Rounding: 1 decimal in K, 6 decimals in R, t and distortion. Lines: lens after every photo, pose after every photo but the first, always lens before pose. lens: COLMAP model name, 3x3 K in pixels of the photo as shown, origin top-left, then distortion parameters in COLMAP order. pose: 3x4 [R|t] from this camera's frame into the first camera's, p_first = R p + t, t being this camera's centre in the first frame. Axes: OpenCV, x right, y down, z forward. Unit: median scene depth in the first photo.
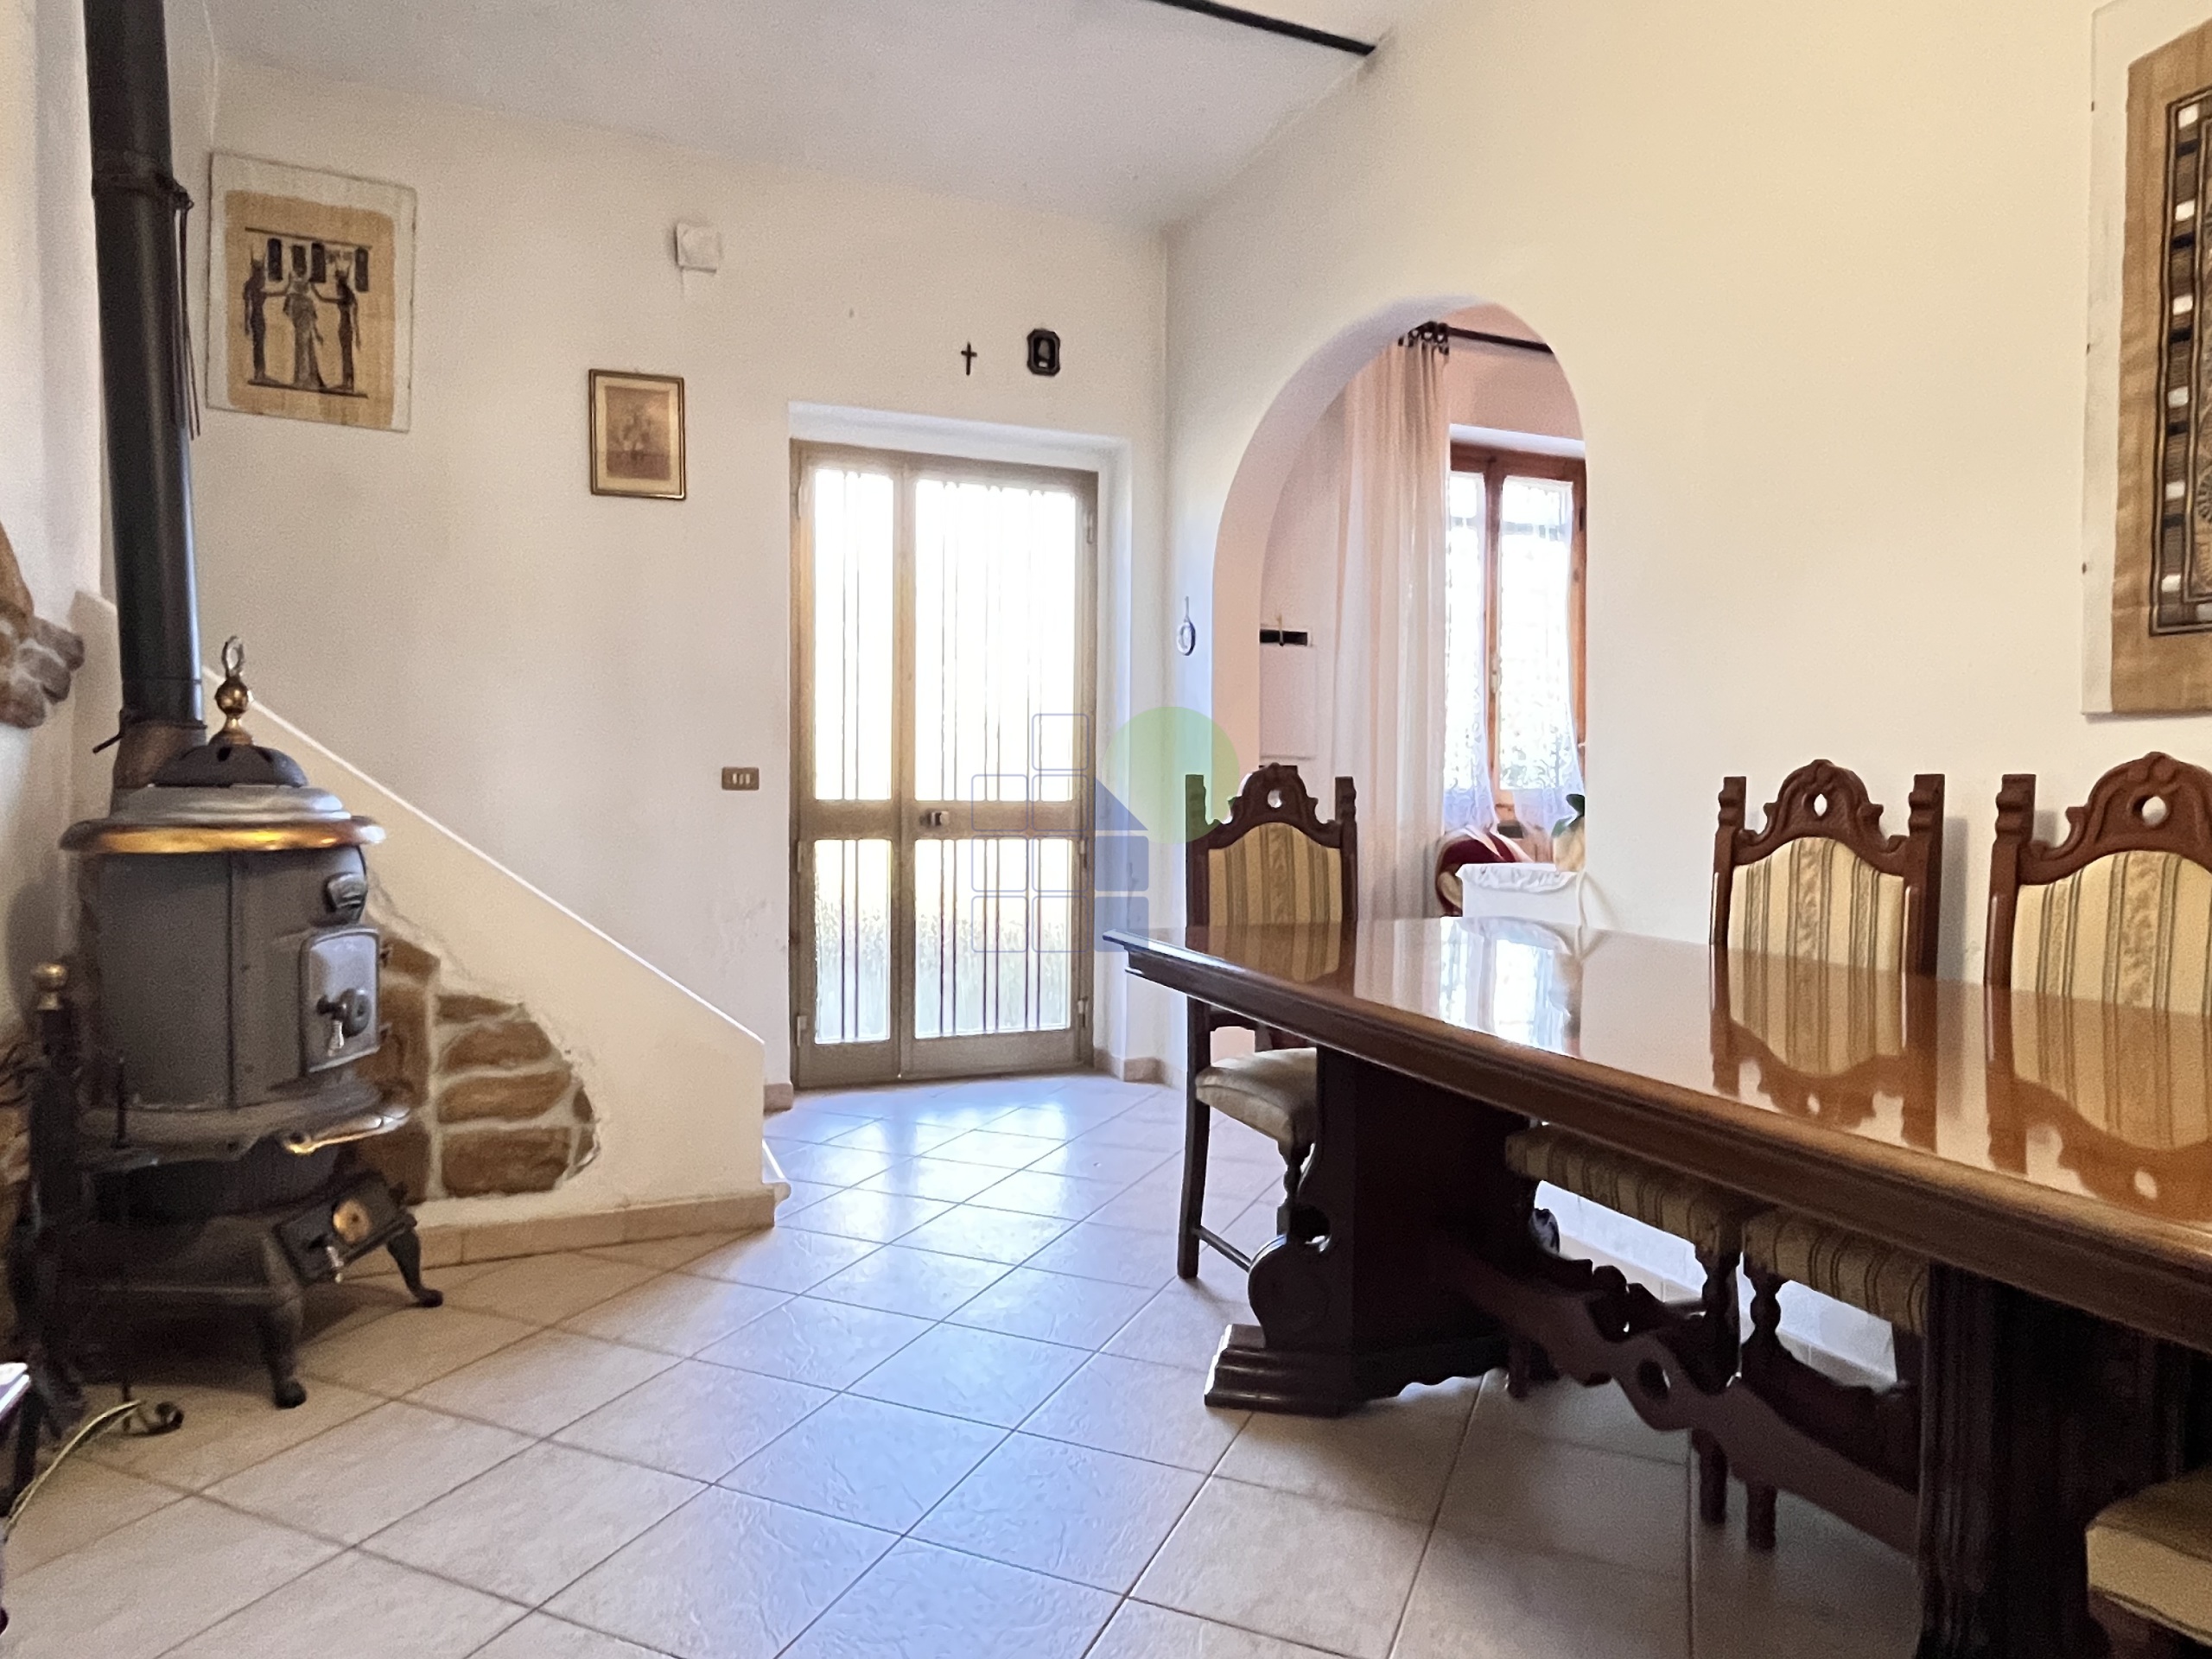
lens RADIAL K [[1302.8, 0, 1096.2], [0, 1302.8, 823.0], [0, 0, 1]] dist [-0.018603, 0.001322]
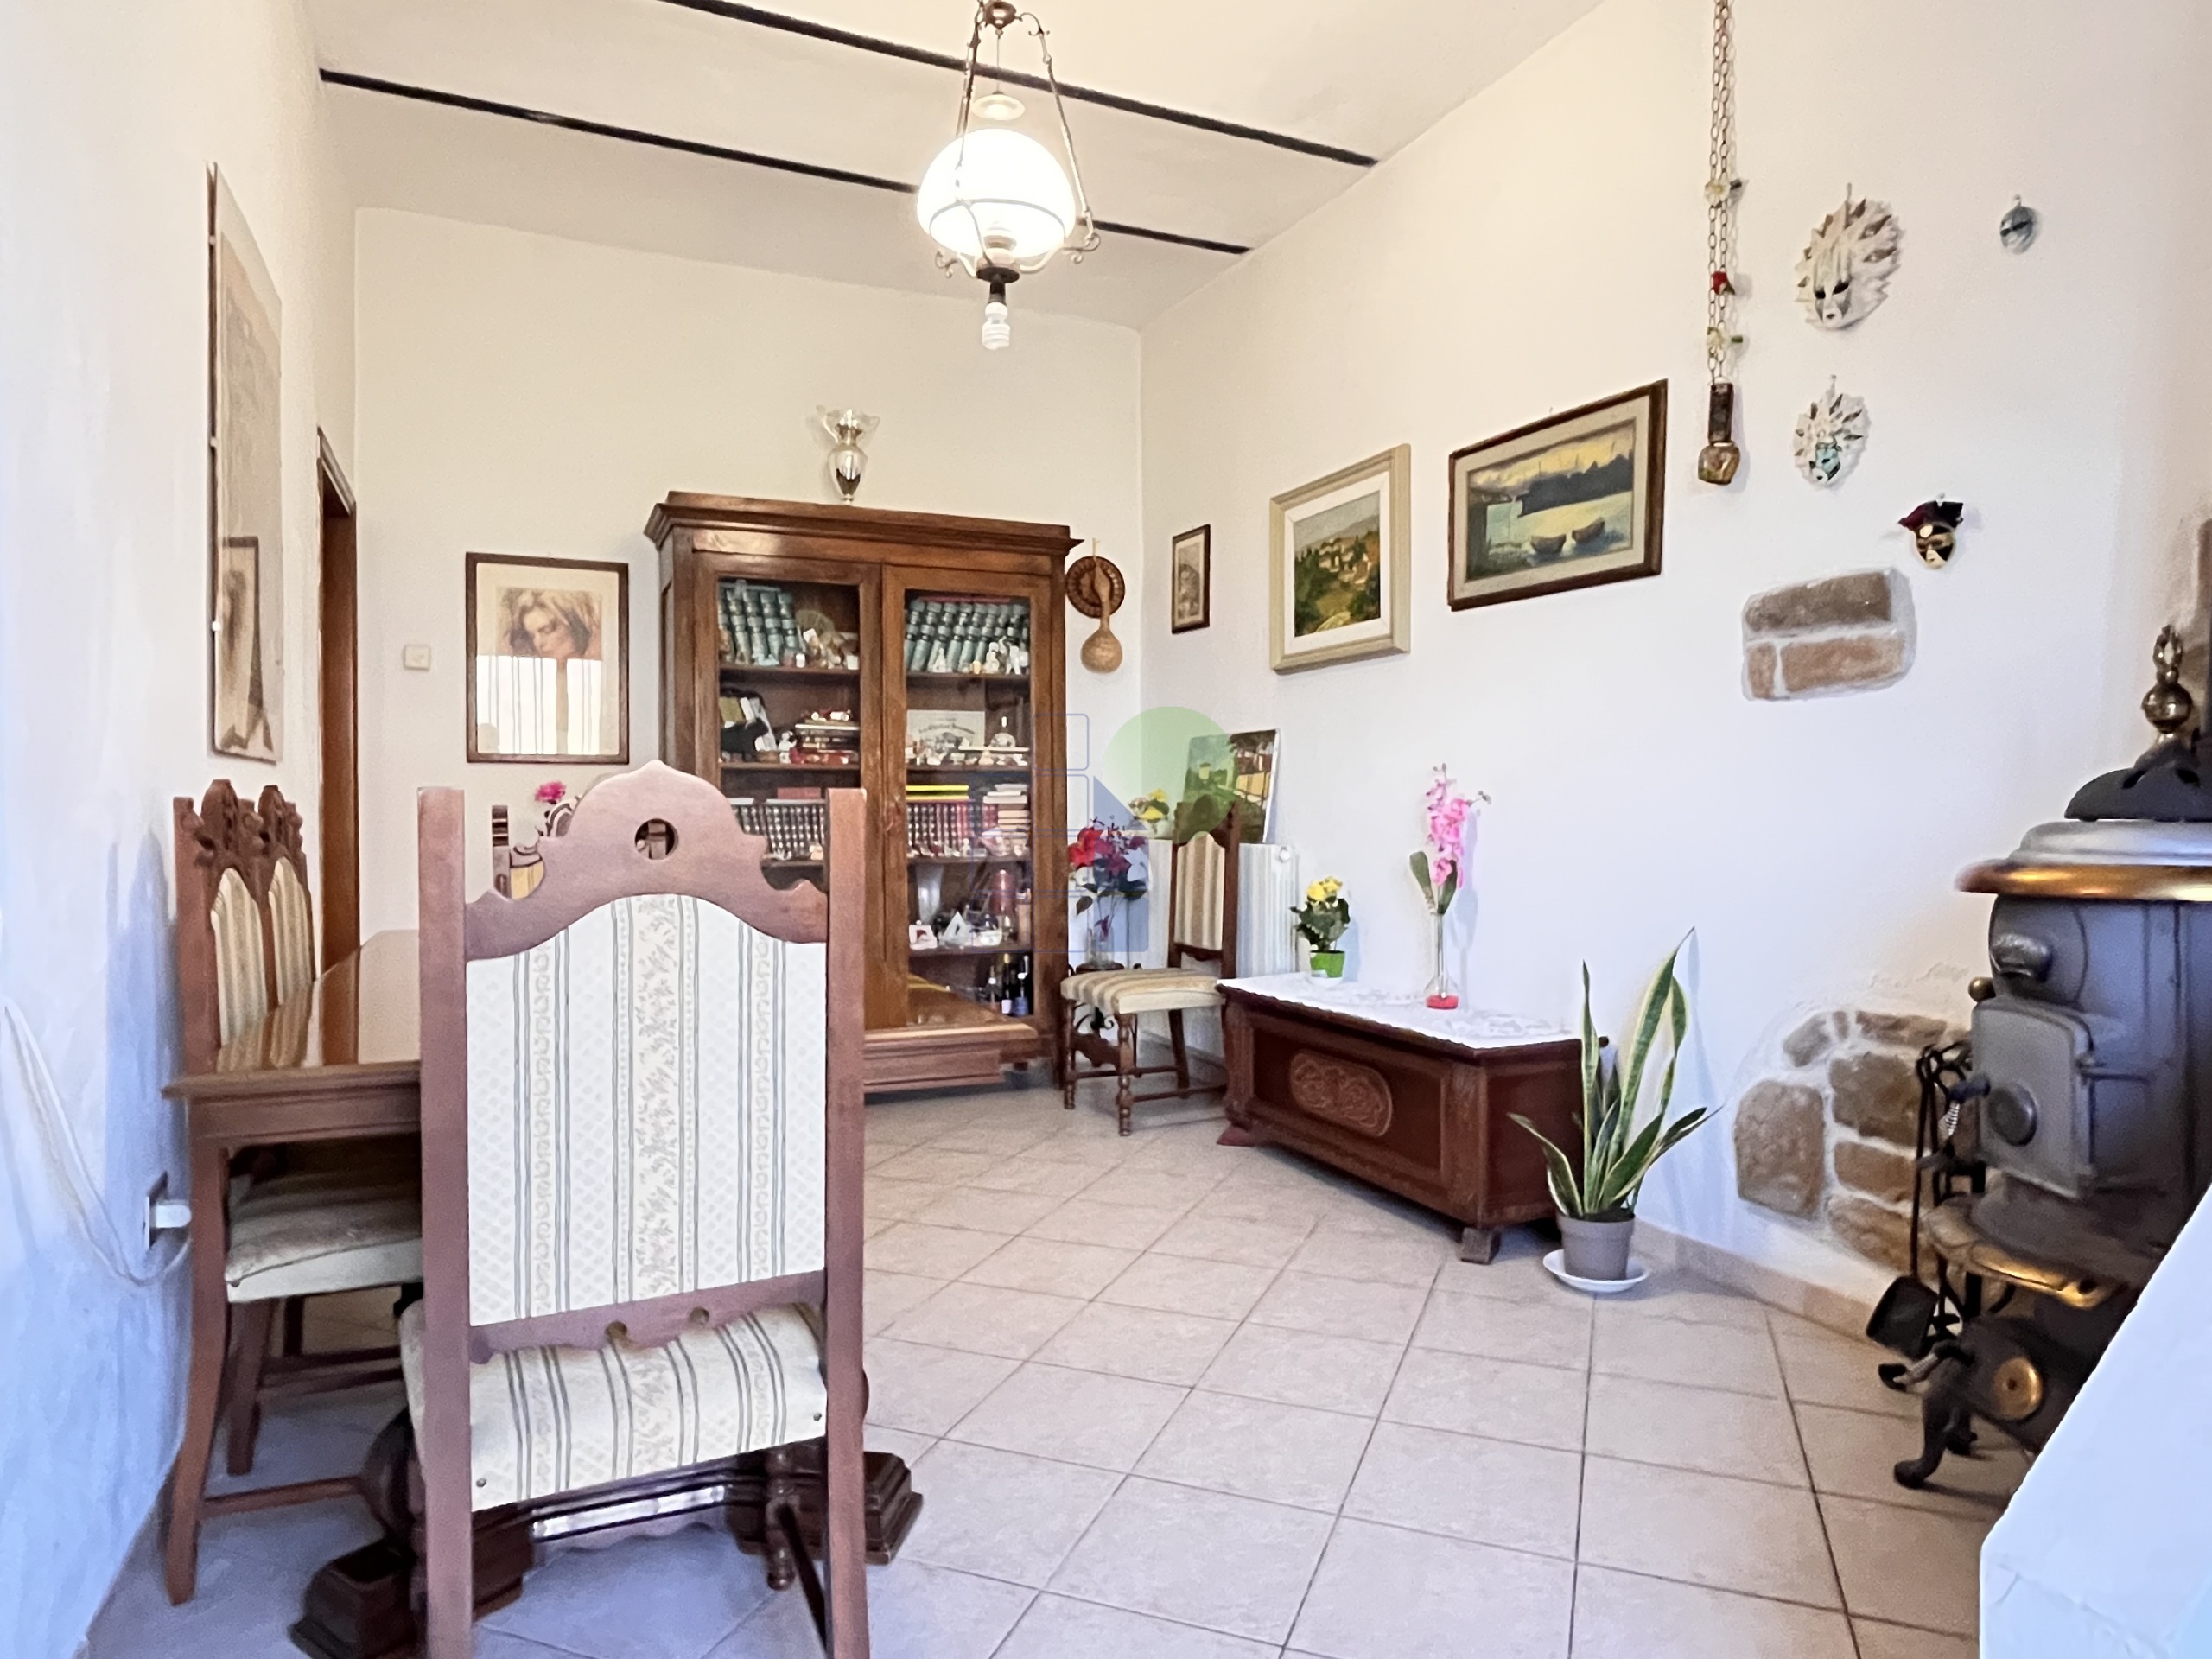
lens RADIAL K [[1302.8, 0, 1096.2], [0, 1302.8, 823.0], [0, 0, 1]] dist [-0.018603, 0.001322]
pose [[-0.999699, -0.009859, -0.022459, -0.009165], [-0.010637, 0.999338, 0.034784, -0.038632], [0.022101, 0.035012, -0.999142, 1.406624]]
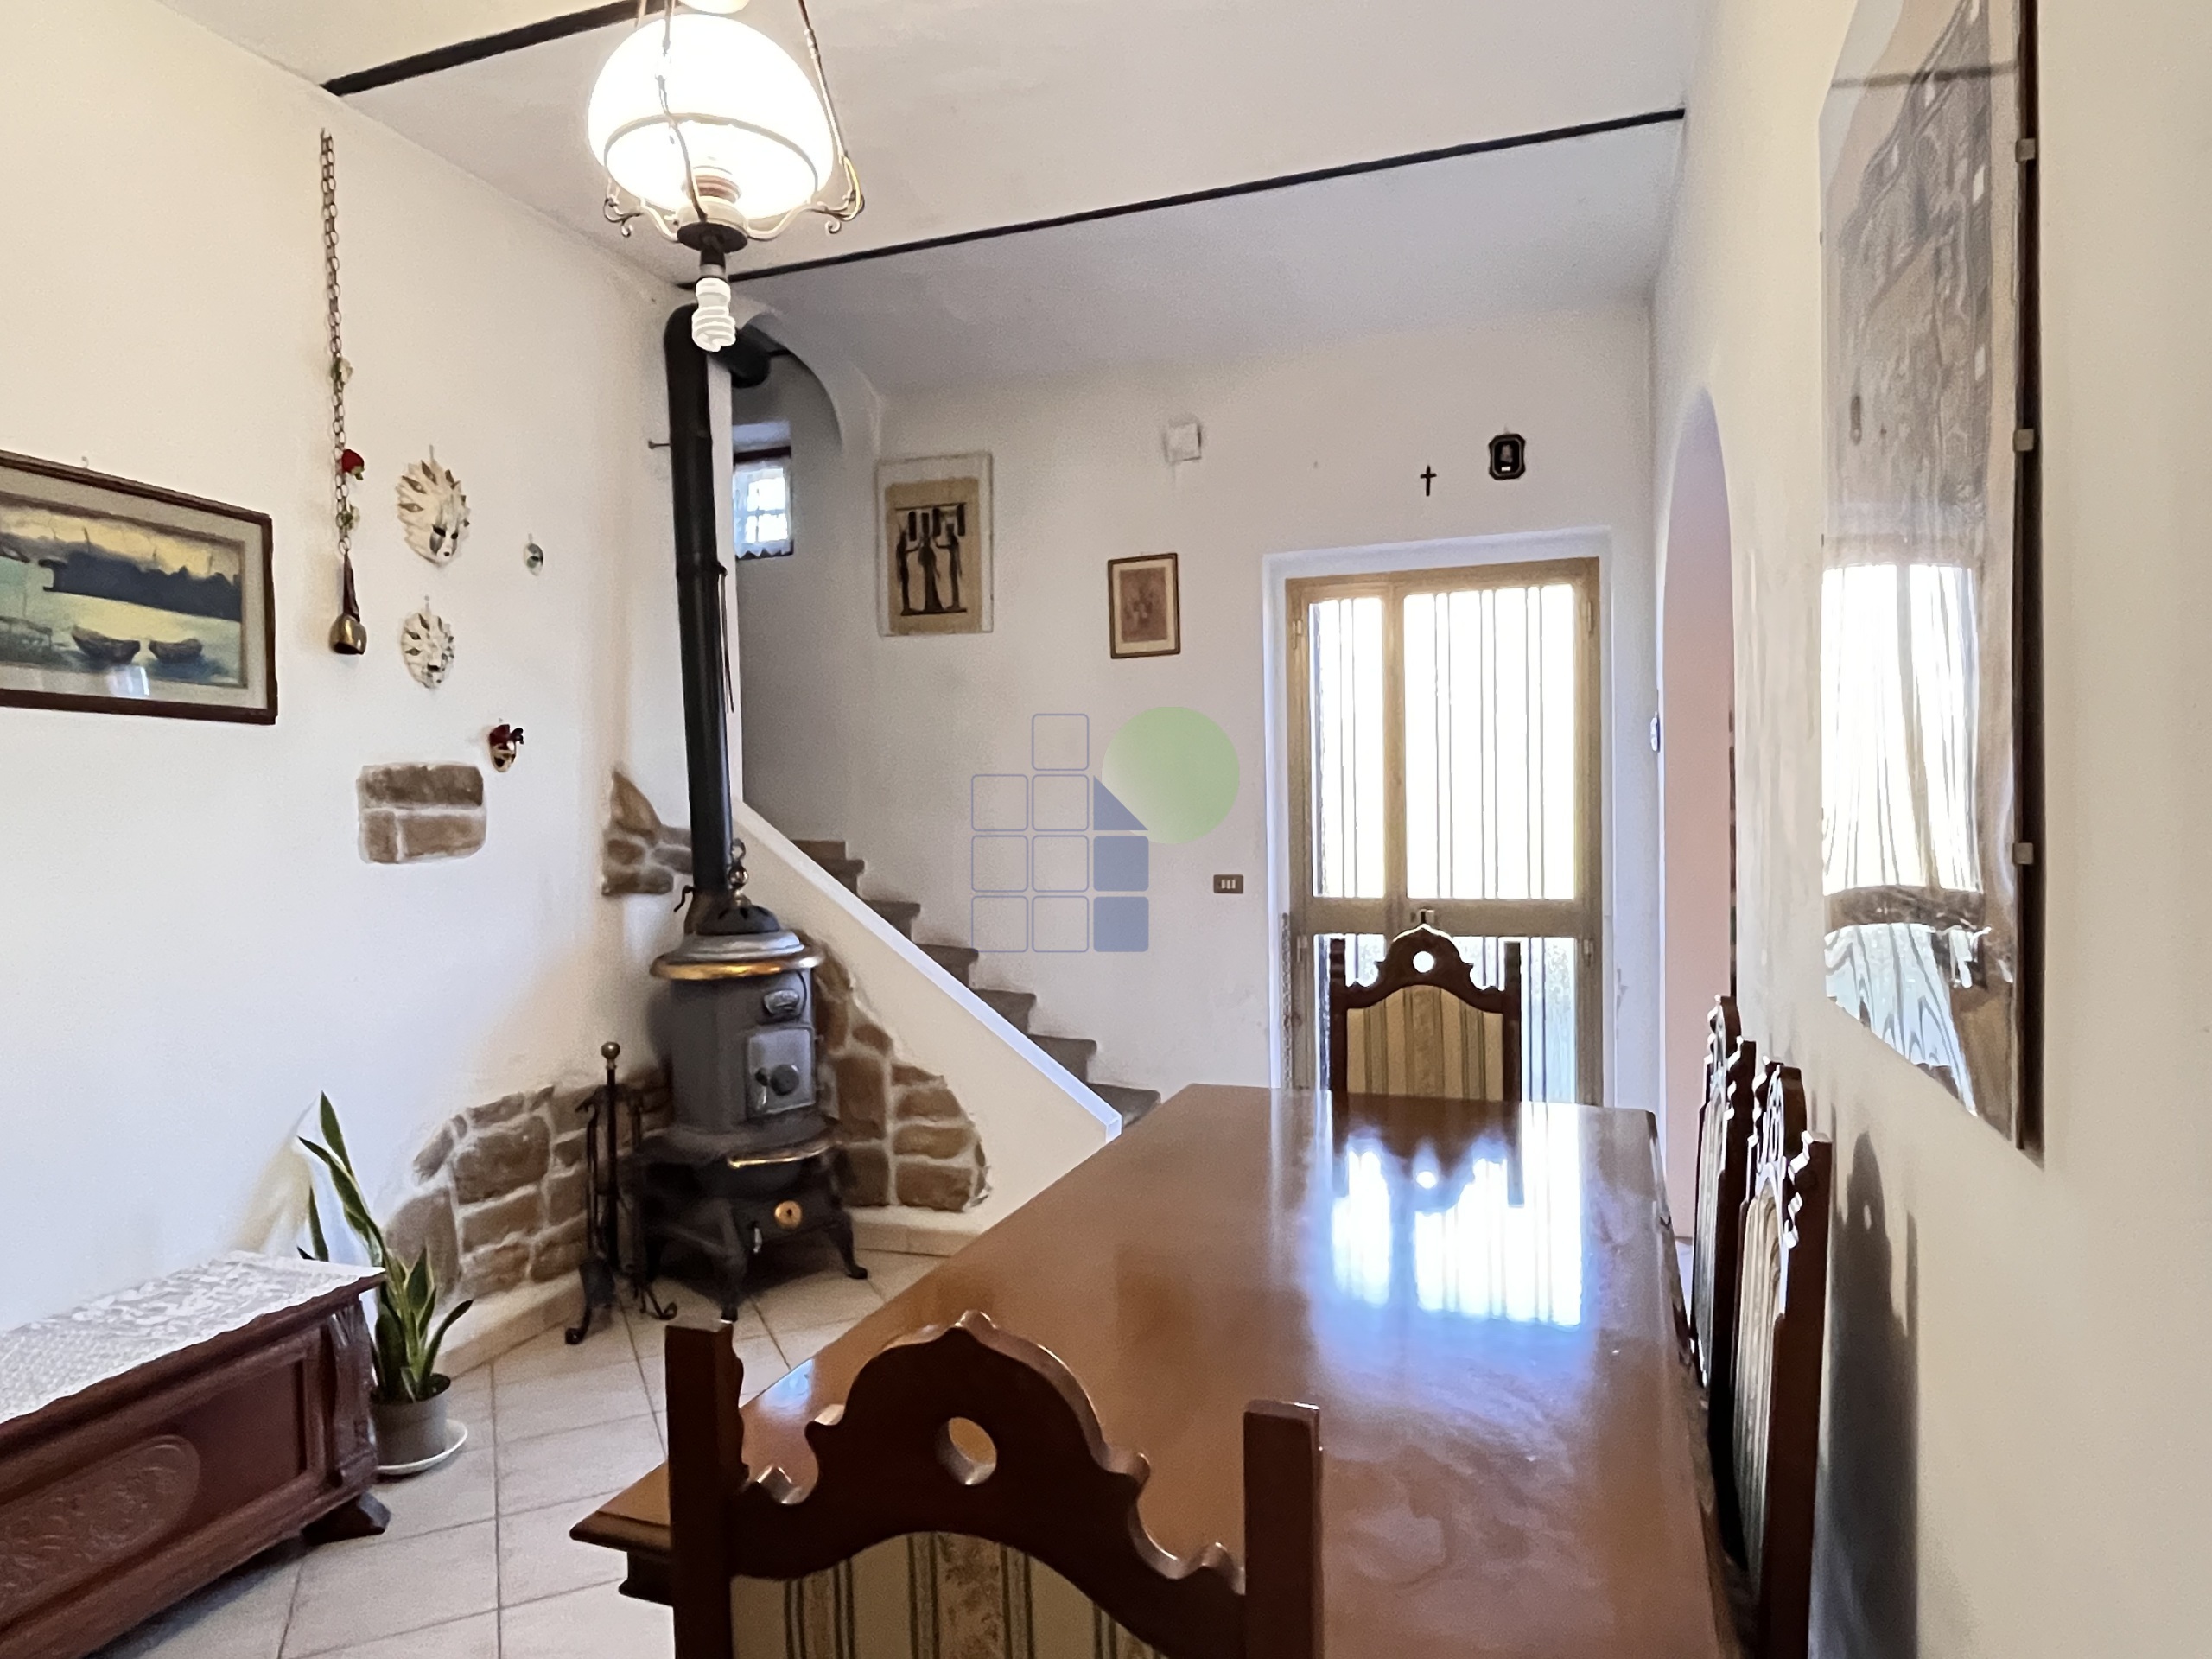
lens RADIAL K [[1302.8, 0, 1096.2], [0, 1302.8, 823.0], [0, 0, 1]] dist [-0.018603, 0.001322]
pose [[0.746969, -0.011188, -0.664765, 0.606649], [0.010838, 0.999930, -0.004651, -0.122707], [0.664771, -0.003731, 0.747038, 0.062633]]
